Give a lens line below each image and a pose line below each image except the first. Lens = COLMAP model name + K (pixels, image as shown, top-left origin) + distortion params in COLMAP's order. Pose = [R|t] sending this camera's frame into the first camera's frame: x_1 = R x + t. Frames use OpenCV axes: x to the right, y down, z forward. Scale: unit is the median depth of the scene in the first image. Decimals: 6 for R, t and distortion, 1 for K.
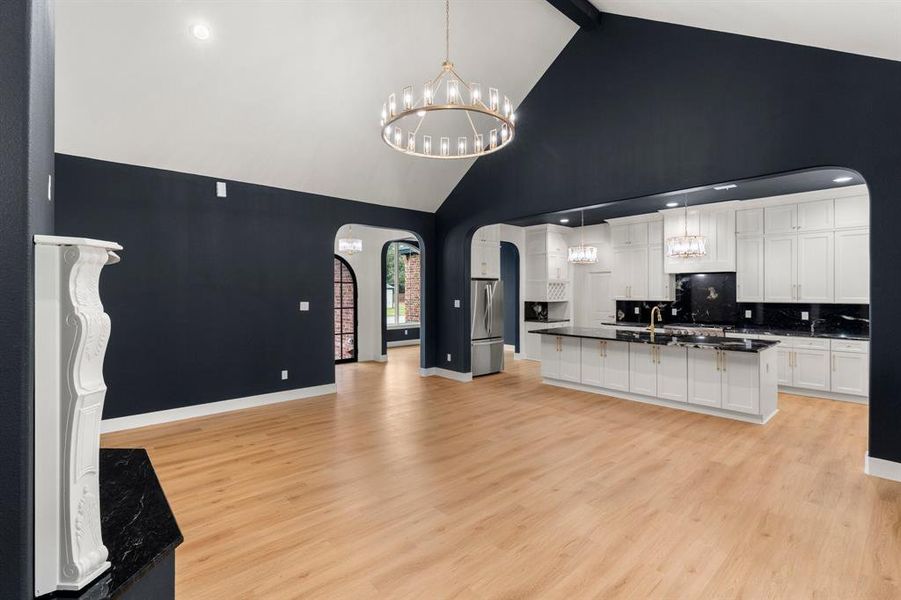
lens RADIAL K [[415.1, 0, 448.9], [0, 415.1, 291.4], [0, 0, 1]] dist [-0.002214, -0.000317]
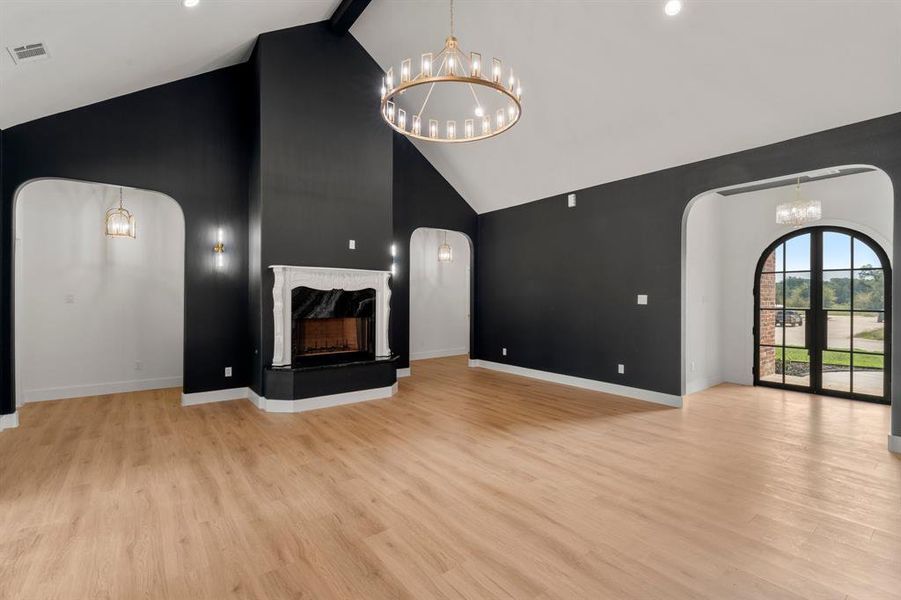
lens RADIAL K [[401.9, 0, 450.5], [0, 401.9, 300.0], [0, 0, 1]] dist [-0.000208, 0.000031]
pose [[-0.064169, 0.007739, -0.997909, 0.532210], [-0.002442, 0.999966, 0.007912, 0.028901], [0.997936, 0.002944, -0.064148, 0.600765]]
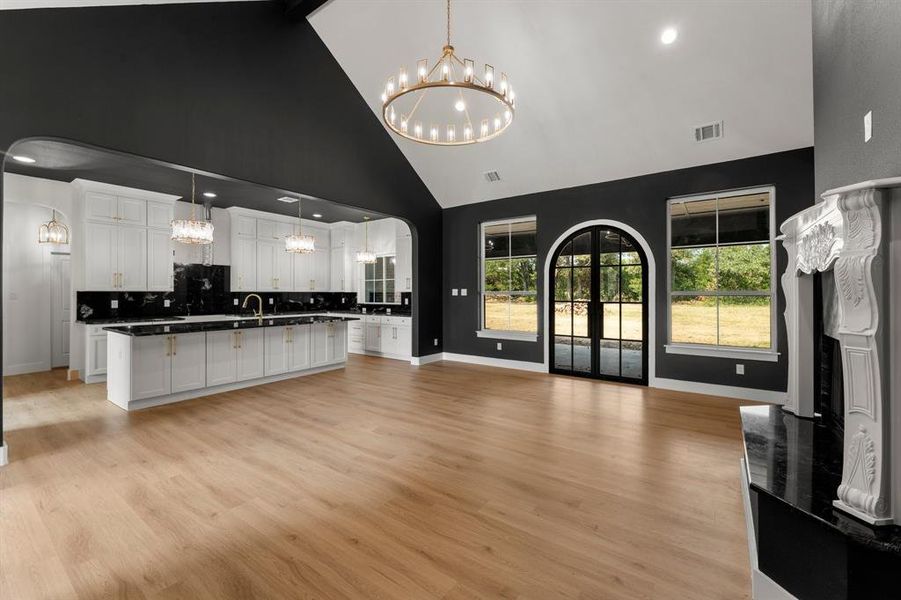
lens RADIAL K [[371.7, 0, 451.4], [0, 371.7, 292.4], [0, 0, 1]] dist [-0.000292, -0.000083]
pose [[-0.216379, 0.003234, 0.976304, -0.513166], [-0.000872, 0.999993, -0.003506, 0.033216], [-0.976309, -0.001610, -0.216375, 0.676533]]
